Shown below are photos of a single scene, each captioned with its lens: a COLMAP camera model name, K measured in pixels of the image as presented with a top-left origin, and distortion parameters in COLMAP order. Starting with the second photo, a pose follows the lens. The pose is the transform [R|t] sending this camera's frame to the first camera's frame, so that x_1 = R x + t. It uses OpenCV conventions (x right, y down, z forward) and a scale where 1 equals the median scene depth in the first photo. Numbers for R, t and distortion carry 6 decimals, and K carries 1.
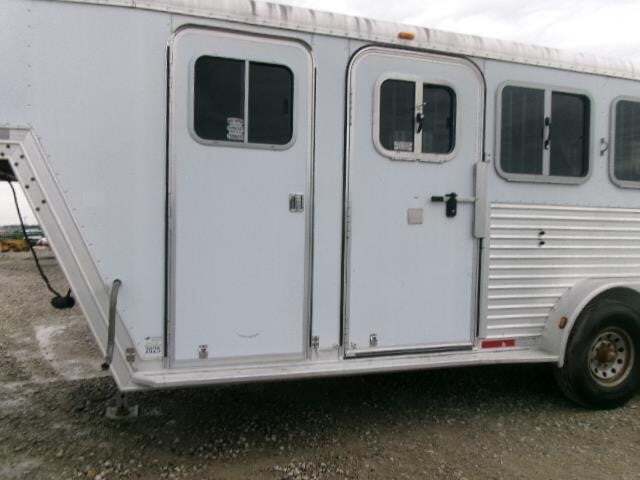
lens RADIAL K [[526.4, 0, 327.5], [0, 526.4, 242.1], [0, 0, 1]] dist [-0.001284, 0.000752]
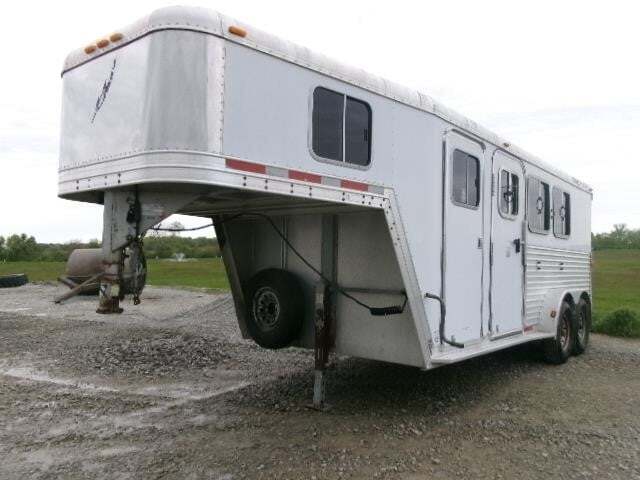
lens RADIAL K [[526.4, 0, 327.5], [0, 526.4, 242.1], [0, 0, 1]] dist [-0.001284, 0.000752]
pose [[0.846723, 0.023433, 0.531518, -1.124508], [0.010975, 0.998048, -0.061484, 0.014156], [-0.531921, 0.057893, 0.844813, -0.087886]]
